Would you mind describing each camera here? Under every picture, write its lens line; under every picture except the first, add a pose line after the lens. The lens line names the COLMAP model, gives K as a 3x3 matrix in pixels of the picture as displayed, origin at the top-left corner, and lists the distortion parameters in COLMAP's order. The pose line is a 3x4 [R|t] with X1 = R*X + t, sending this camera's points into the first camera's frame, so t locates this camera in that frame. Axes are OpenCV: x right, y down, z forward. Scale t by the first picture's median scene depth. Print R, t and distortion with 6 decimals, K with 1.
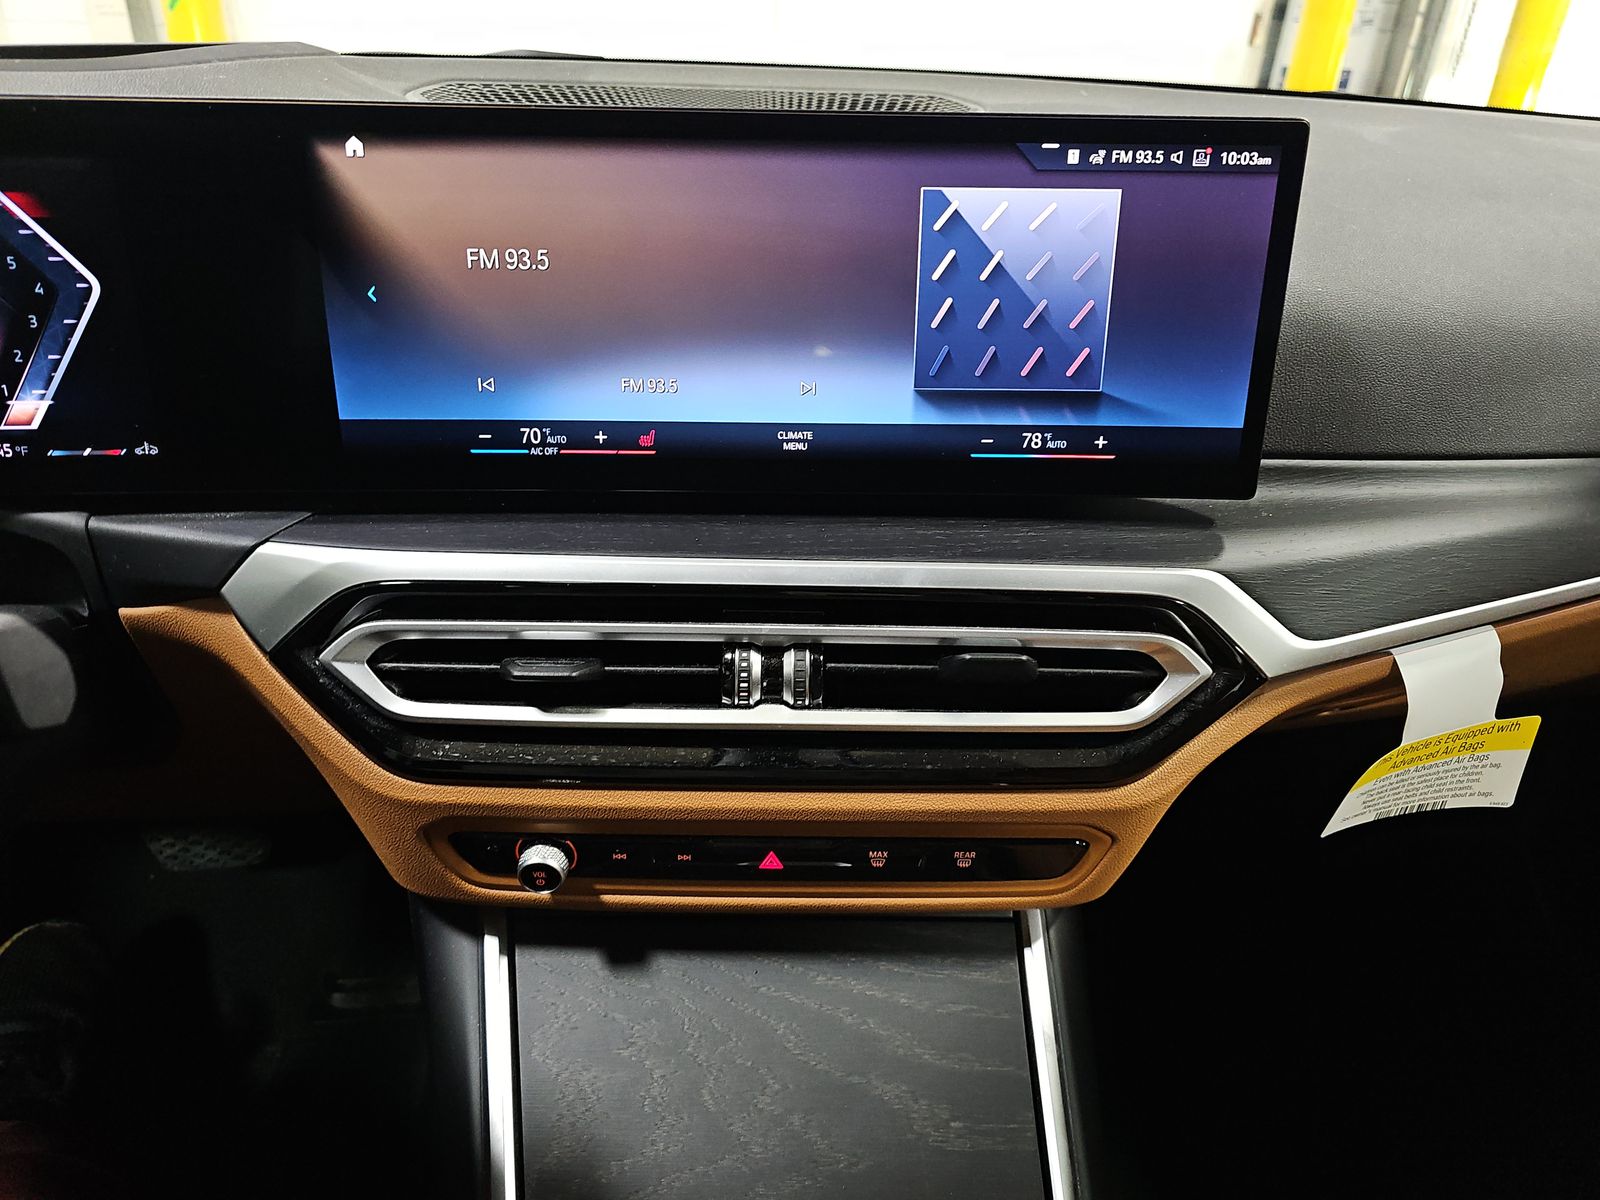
lens RADIAL K [[1071.2, 0, 807.3], [0, 1071.2, 579.6], [0, 0, 1]] dist [0.039270, -0.014867]
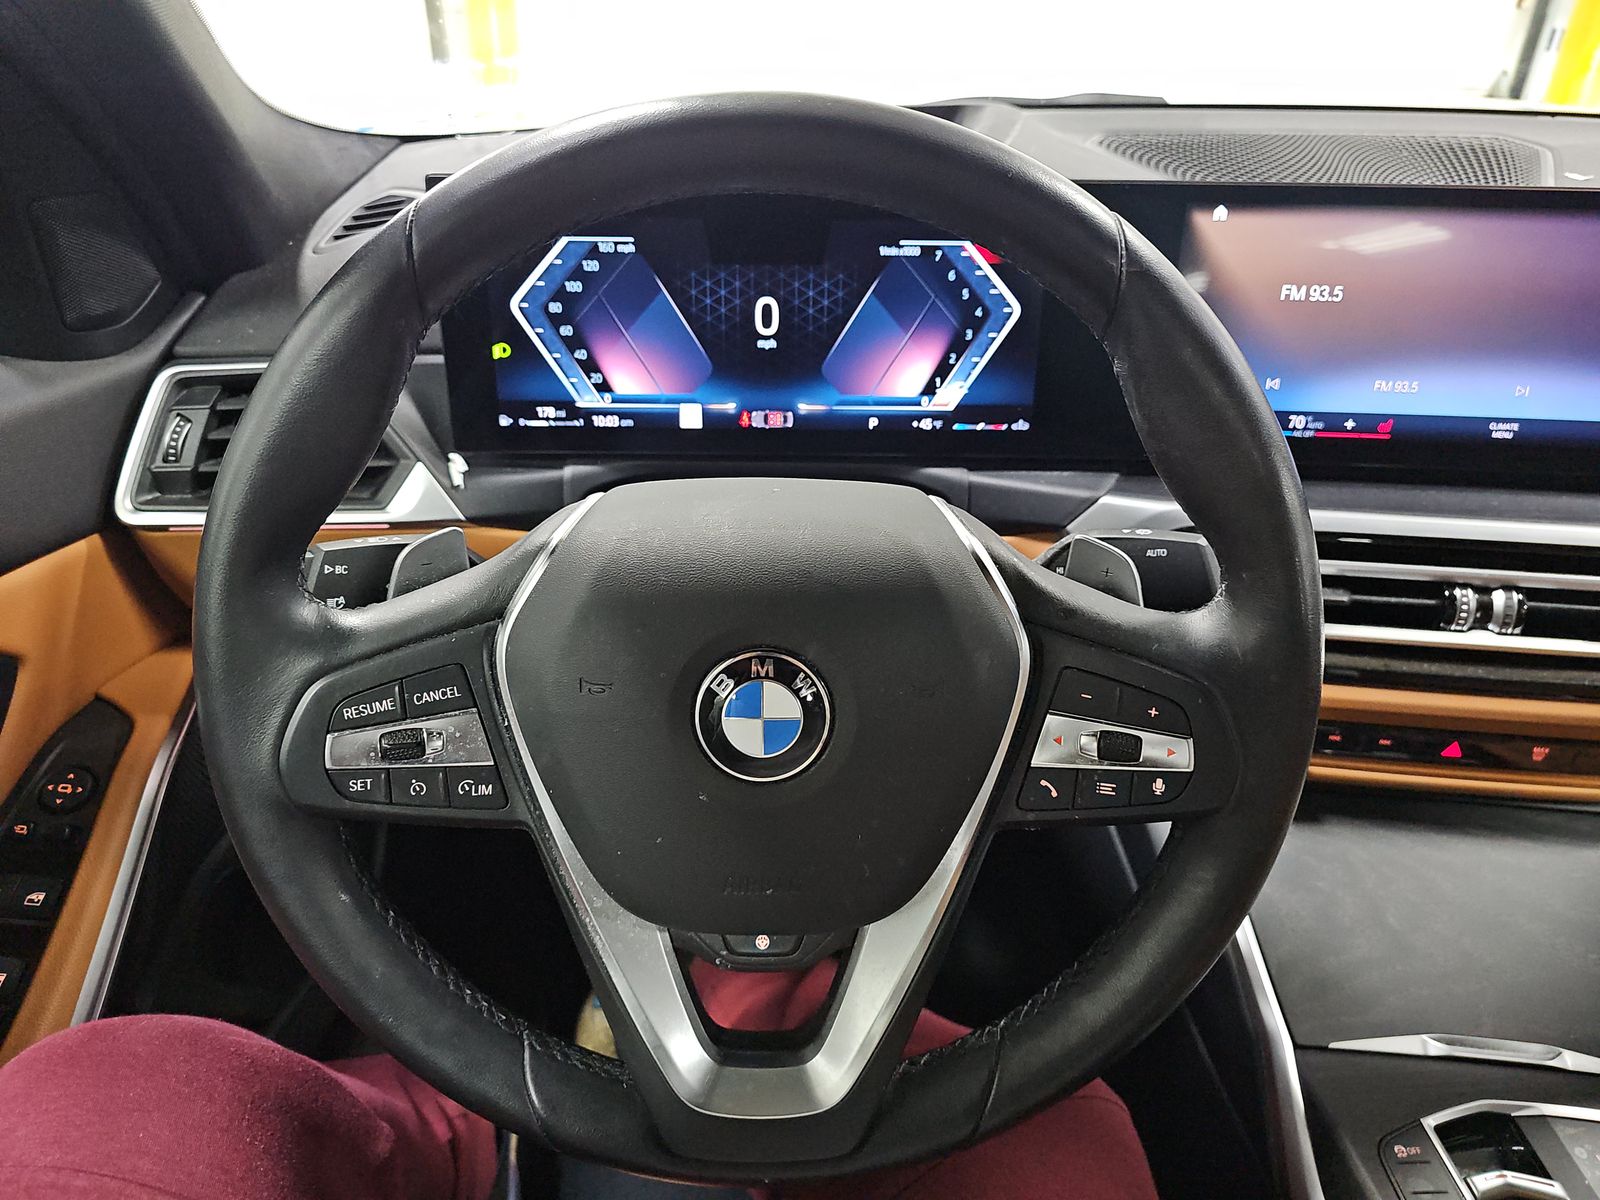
lens RADIAL K [[1071.2, 0, 798.0], [0, 1071.2, 578.3], [0, 0, 1]] dist [0.039270, -0.014867]
pose [[0.994470, 0.045055, -0.094864, -0.754067], [-0.042473, 0.998675, 0.029070, 0.049232], [0.096048, -0.024880, 0.995066, -0.417479]]
